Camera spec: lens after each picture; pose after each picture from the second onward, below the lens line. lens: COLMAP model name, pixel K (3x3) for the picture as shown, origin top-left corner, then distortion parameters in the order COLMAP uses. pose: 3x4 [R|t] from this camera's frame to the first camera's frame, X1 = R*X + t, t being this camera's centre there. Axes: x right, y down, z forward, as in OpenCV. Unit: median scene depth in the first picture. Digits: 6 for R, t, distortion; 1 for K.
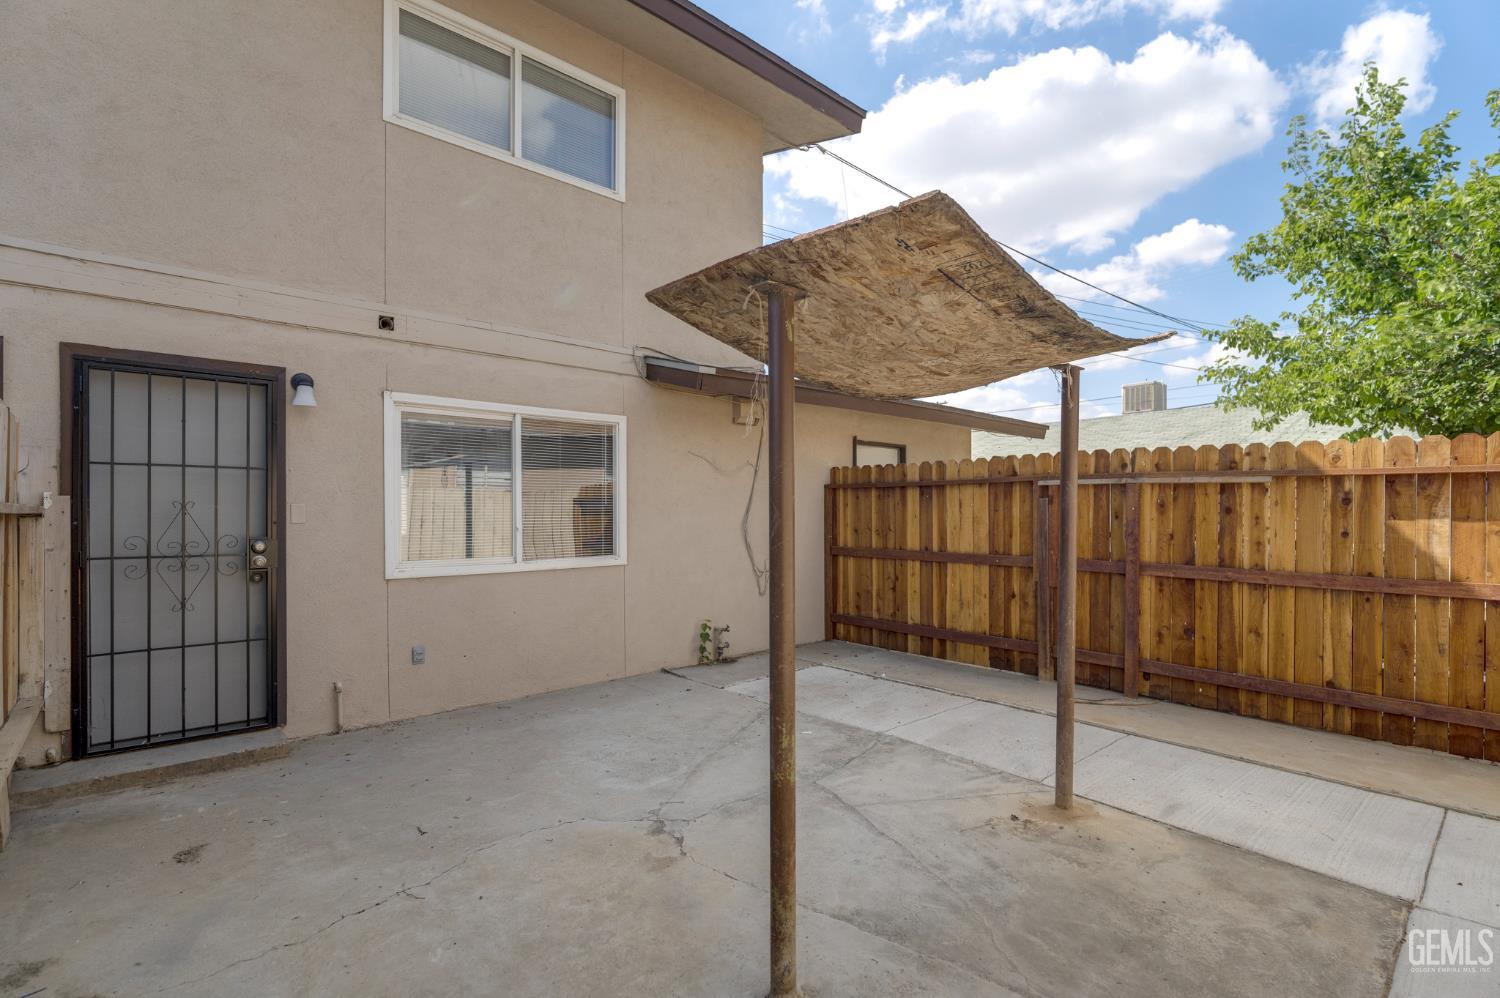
lens RADIAL K [[684.3, 0, 750.6], [0, 684.3, 510.6], [0, 0, 1]] dist [-0.003703, -0.000891]
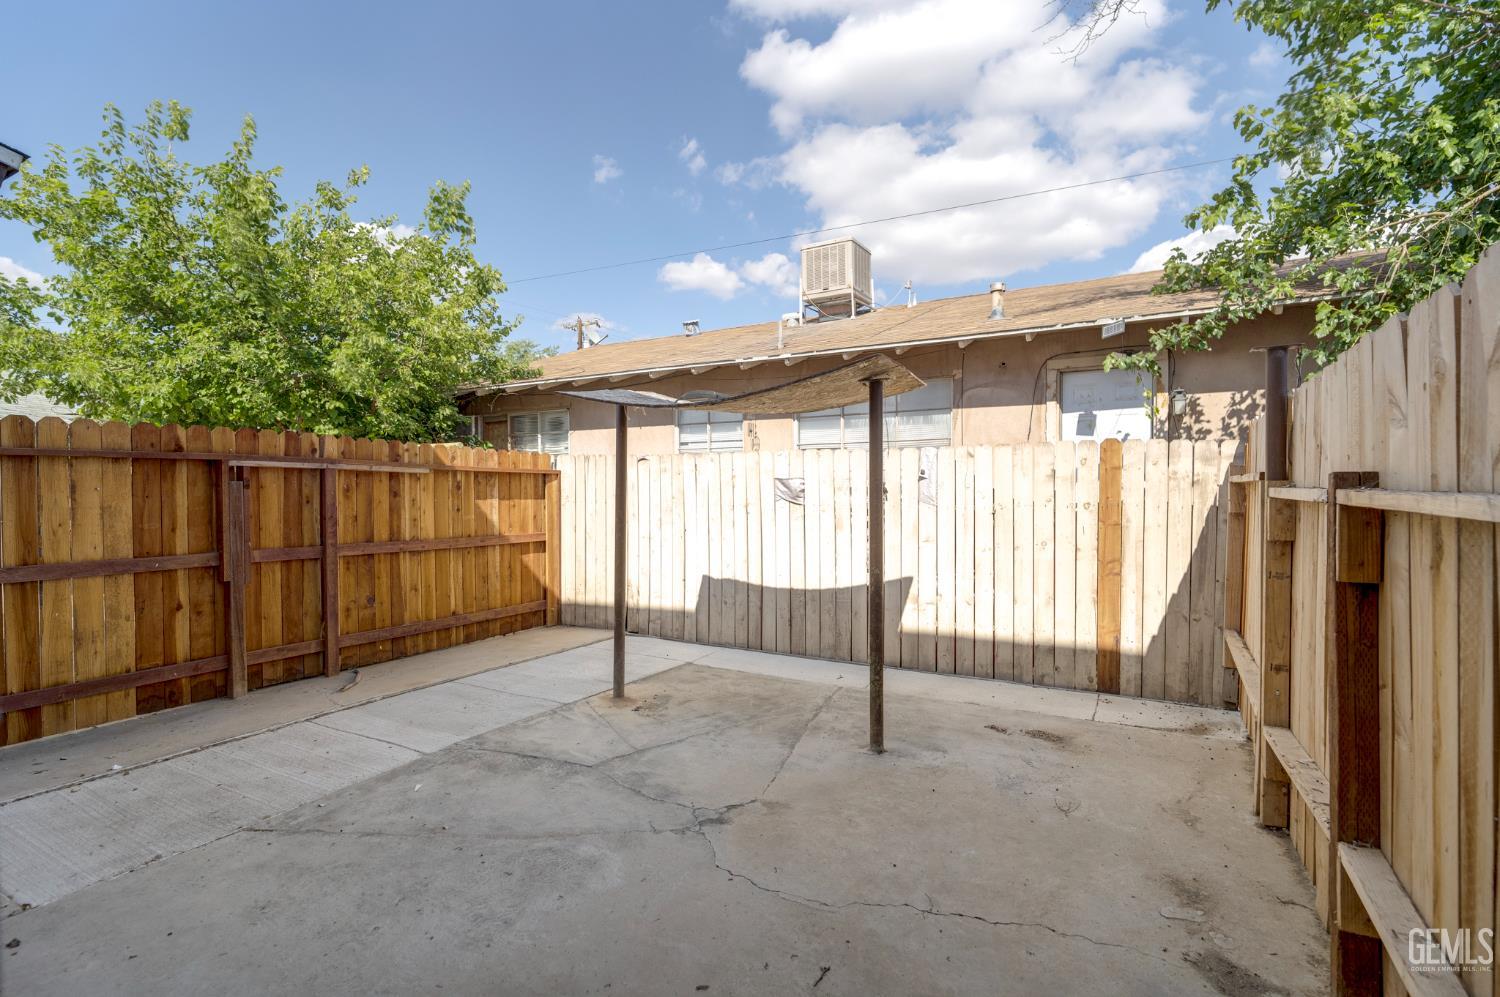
lens RADIAL K [[684.3, 0, 752.0], [0, 684.3, 496.1], [0, 0, 1]] dist [-0.003703, -0.000891]
pose [[-0.312058, -0.008777, 0.950023, -0.684370], [0.002837, 0.999944, 0.010170, -0.008037], [-0.950059, 0.005869, -0.312015, 0.793027]]
